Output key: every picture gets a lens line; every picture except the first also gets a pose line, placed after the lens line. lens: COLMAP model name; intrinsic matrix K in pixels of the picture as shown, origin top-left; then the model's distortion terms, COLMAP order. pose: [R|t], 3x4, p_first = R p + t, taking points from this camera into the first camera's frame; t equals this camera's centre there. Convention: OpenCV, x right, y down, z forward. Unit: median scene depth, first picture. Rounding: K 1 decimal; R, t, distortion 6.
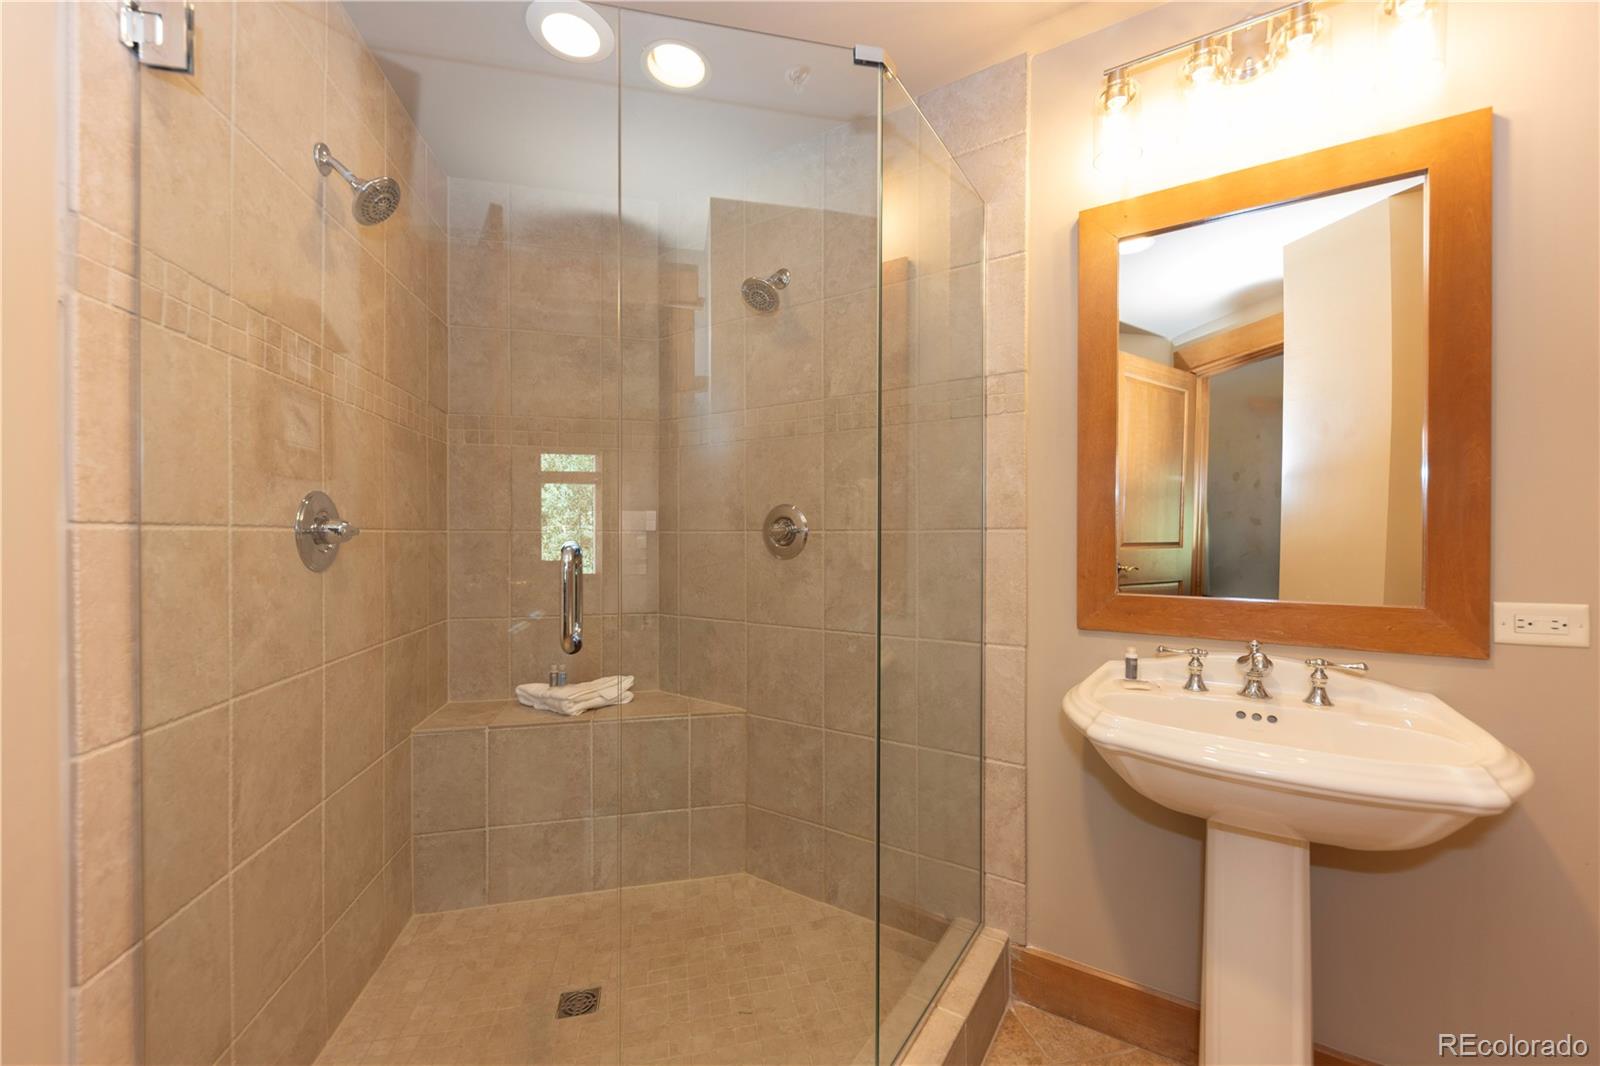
lens RADIAL K [[643.9, 0, 793.6], [0, 643.9, 538.0], [0, 0, 1]] dist [0.012359, -0.004588]
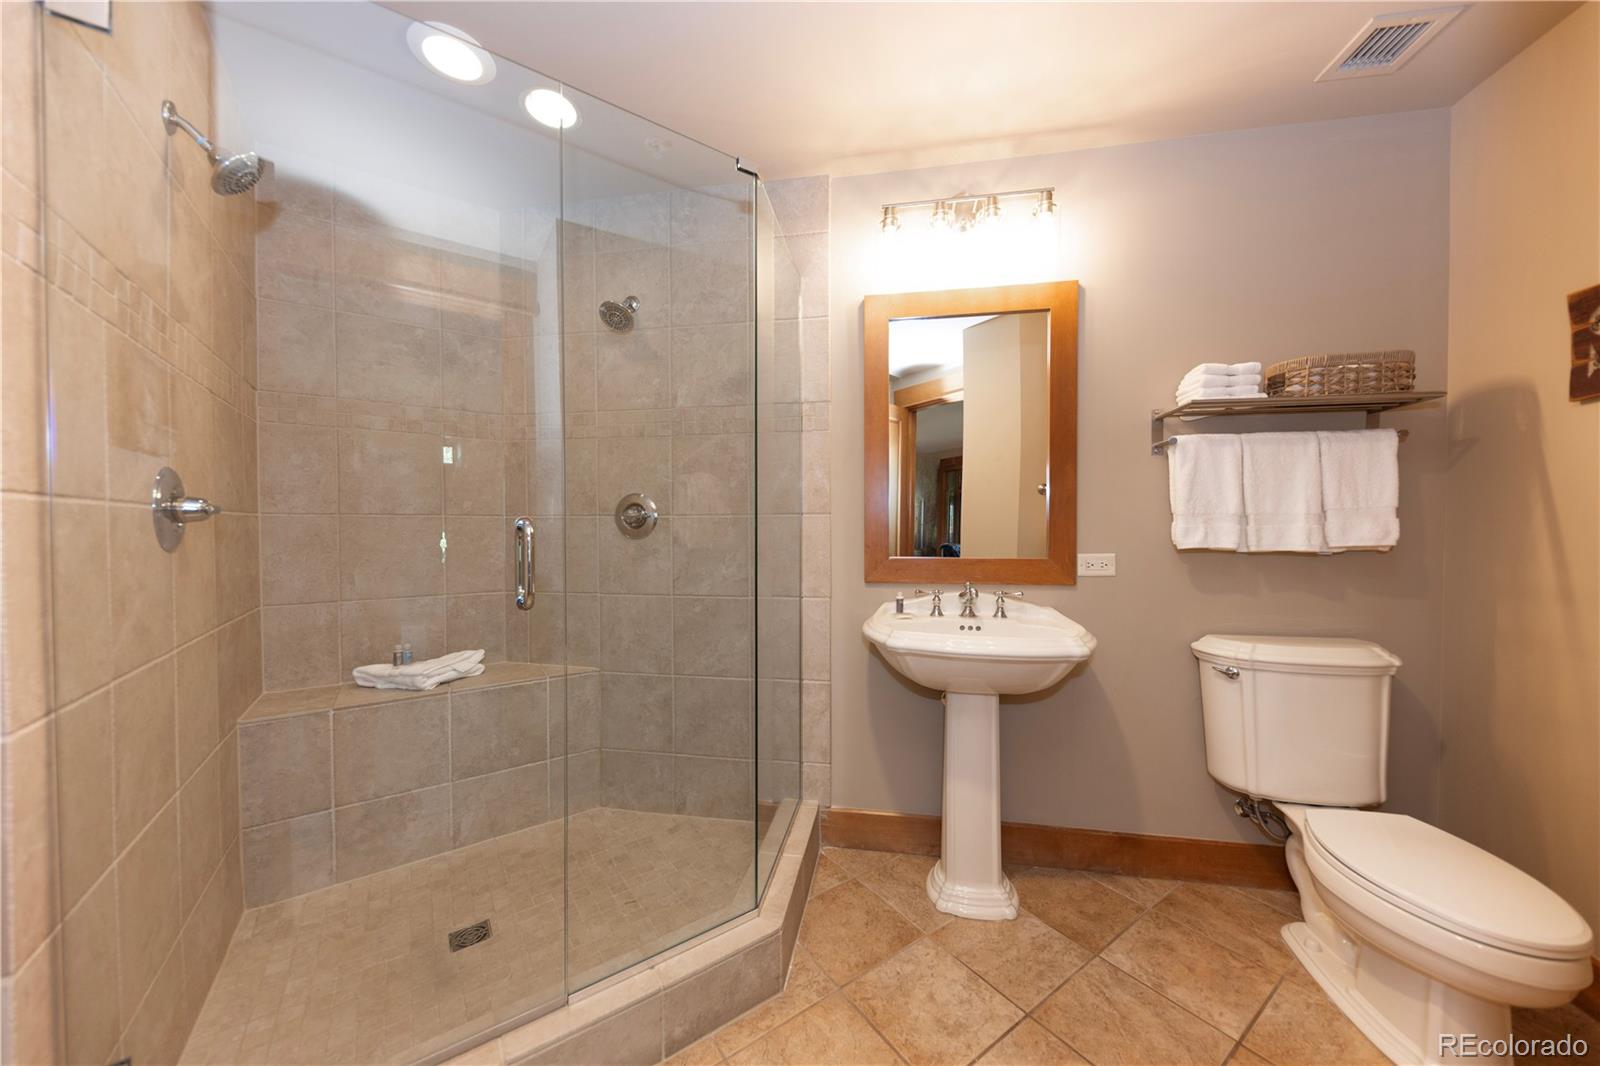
lens RADIAL K [[566.5, 0, 798.1], [0, 566.5, 533.7], [0, 0, 1]] dist [0.007003, -0.003323]
pose [[0.921219, -0.005452, 0.389006, -0.185320], [0.002292, 0.999961, 0.008586, 0.018117], [-0.389038, -0.007018, 0.921195, -0.113913]]
